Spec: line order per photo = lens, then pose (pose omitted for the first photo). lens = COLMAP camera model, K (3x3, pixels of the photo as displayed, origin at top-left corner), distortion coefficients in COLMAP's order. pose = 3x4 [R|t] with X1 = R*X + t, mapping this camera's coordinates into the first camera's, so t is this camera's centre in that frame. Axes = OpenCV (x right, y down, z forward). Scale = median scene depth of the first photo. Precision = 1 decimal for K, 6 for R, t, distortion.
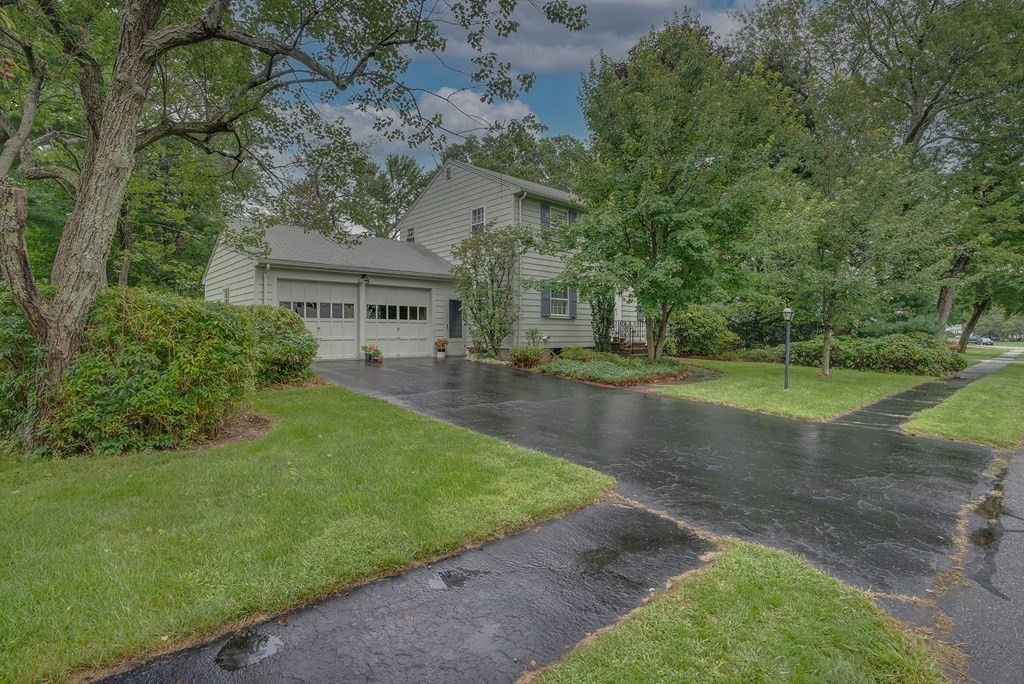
lens RADIAL K [[517.2, 0, 510.4], [0, 517.2, 347.4], [0, 0, 1]] dist [-0.013653, 0.000262]
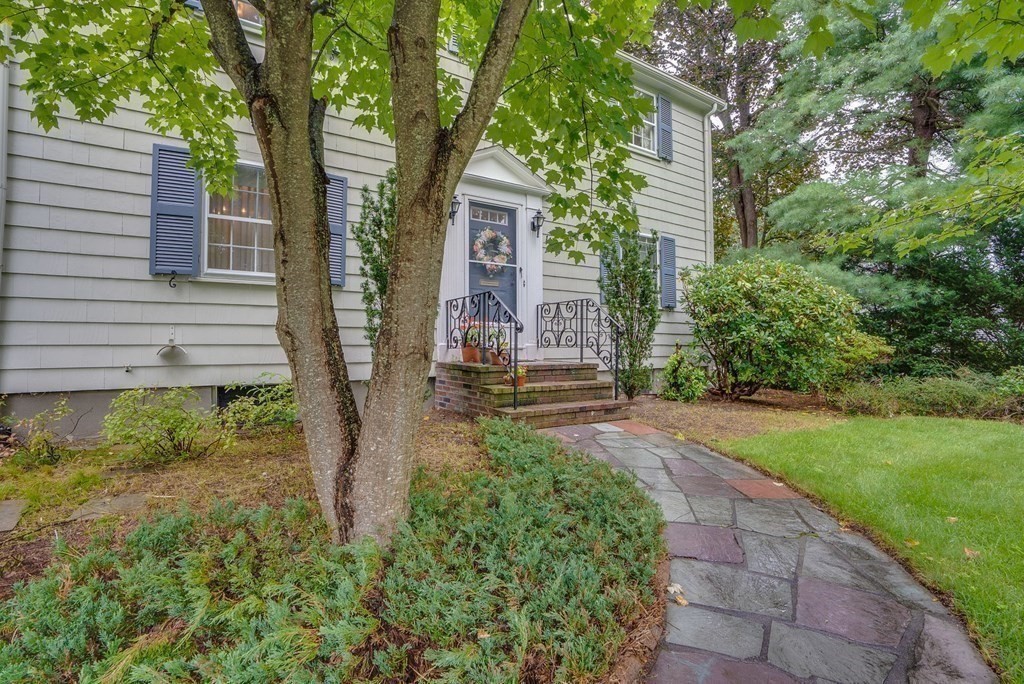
lens RADIAL K [[517.2, 0, 510.4], [0, 517.2, 347.4], [0, 0, 1]] dist [-0.013653, 0.000262]
pose [[0.989331, 0.000585, -0.145683, 0.236967], [-0.002520, 0.999911, -0.013092, -0.014735], [0.145662, 0.013320, 0.989245, 0.621295]]
